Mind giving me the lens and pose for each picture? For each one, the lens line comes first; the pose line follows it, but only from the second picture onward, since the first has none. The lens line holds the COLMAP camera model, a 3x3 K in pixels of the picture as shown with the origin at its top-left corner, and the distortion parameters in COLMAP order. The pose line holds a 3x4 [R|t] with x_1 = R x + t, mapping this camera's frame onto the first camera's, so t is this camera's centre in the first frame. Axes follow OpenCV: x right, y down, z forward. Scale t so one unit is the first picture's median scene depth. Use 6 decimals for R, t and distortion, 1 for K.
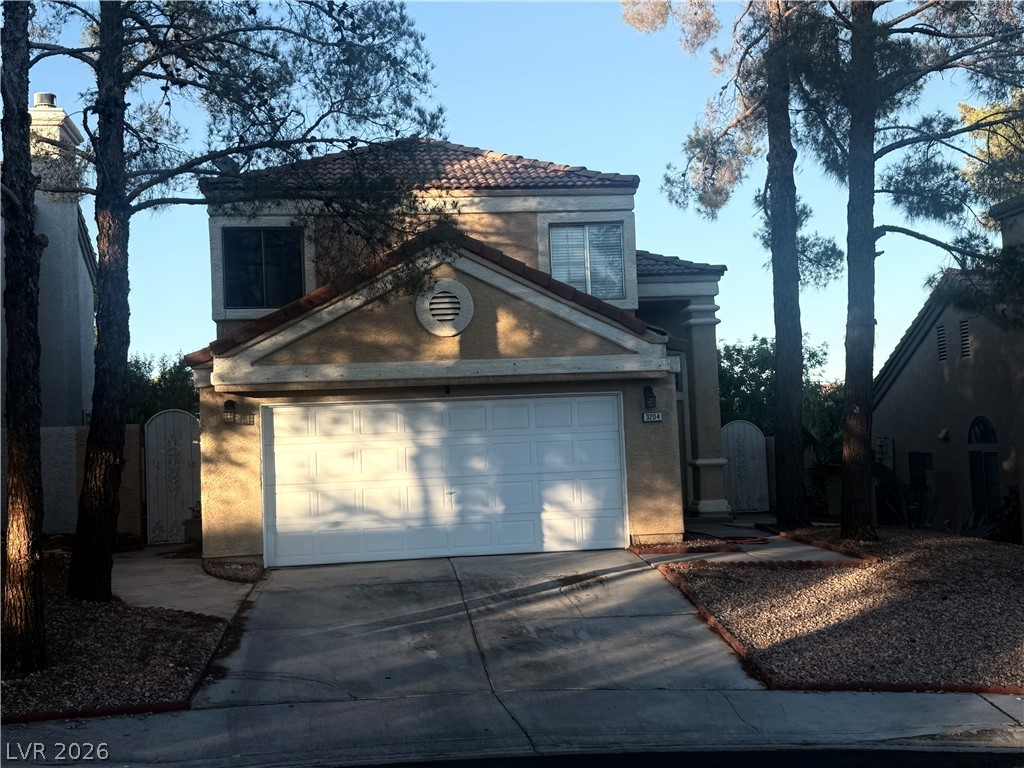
lens RADIAL K [[1113.3, 0, 511.5], [0, 1113.3, 385.1], [0, 0, 1]] dist [0.115409, 0.000000]
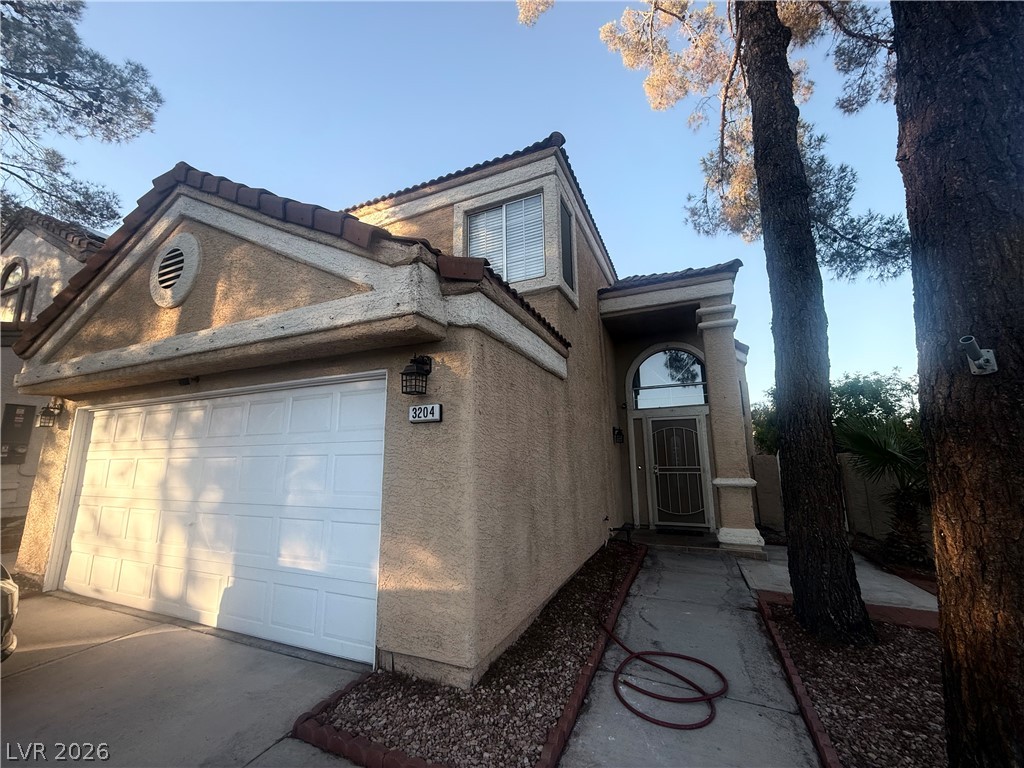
lens RADIAL K [[415.0, 0, 507.4], [0, 415.0, 384.7], [0, 0, 1]] dist [0.000211, 0.000111]
pose [[0.865150, -0.061865, -0.497683, 0.222521], [0.008499, 0.994028, -0.108790, 0.032076], [0.501442, 0.089890, 0.860509, 0.738036]]
